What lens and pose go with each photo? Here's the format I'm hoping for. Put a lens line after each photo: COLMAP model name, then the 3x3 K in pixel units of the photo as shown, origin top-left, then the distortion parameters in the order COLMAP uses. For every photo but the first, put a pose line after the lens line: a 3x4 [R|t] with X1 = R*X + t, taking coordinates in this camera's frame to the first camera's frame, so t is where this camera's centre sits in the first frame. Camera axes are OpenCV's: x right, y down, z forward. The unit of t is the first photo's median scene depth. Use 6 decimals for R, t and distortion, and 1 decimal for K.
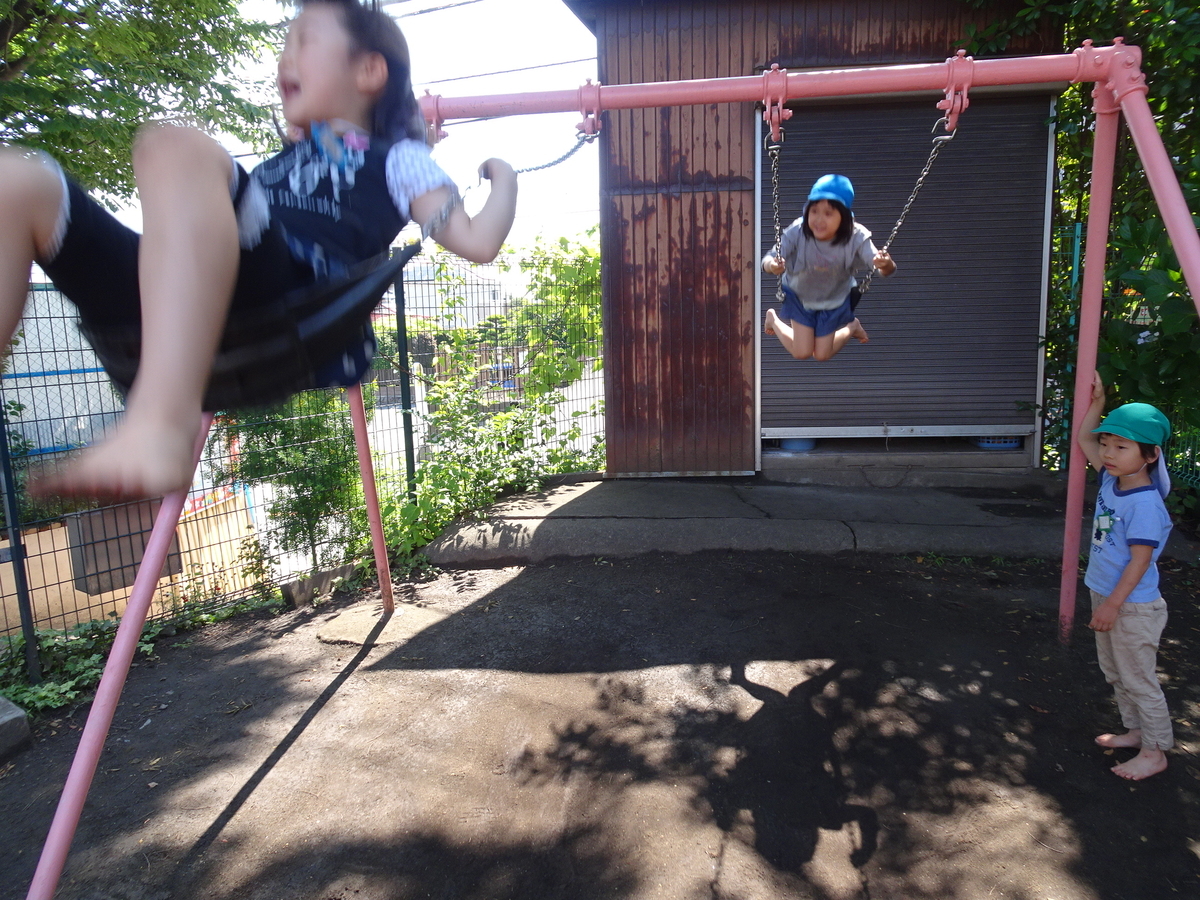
lens RADIAL K [[864.2, 0, 601.3], [0, 864.2, 453.1], [0, 0, 1]] dist [0.002985, -0.000253]
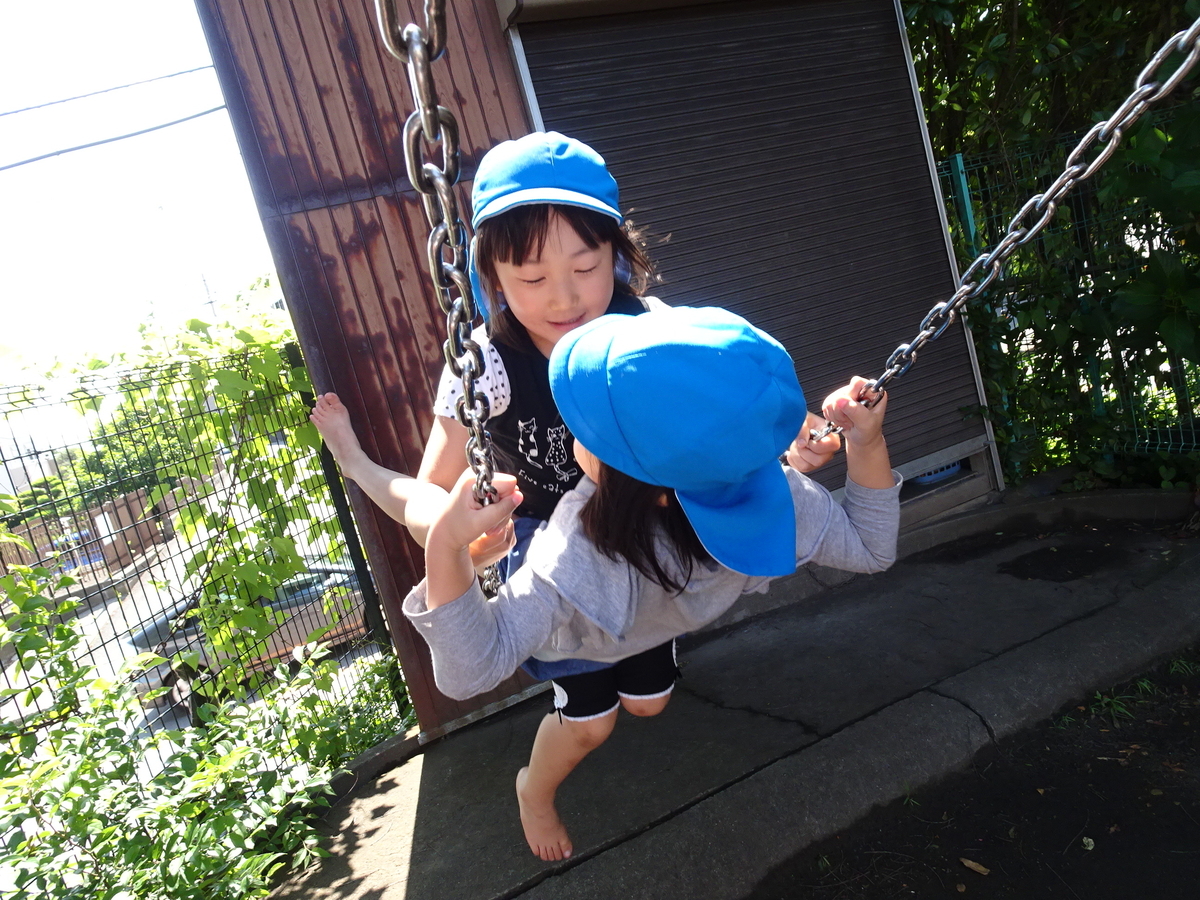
lens RADIAL K [[864.2, 0, 598.0], [0, 864.2, 445.0], [0, 0, 1]] dist [0.002985, -0.000253]
pose [[0.860931, -0.262144, 0.435980, -0.087977], [0.297485, 0.954632, -0.013448, -0.108131], [-0.412675, 0.141275, 0.899856, 0.488305]]
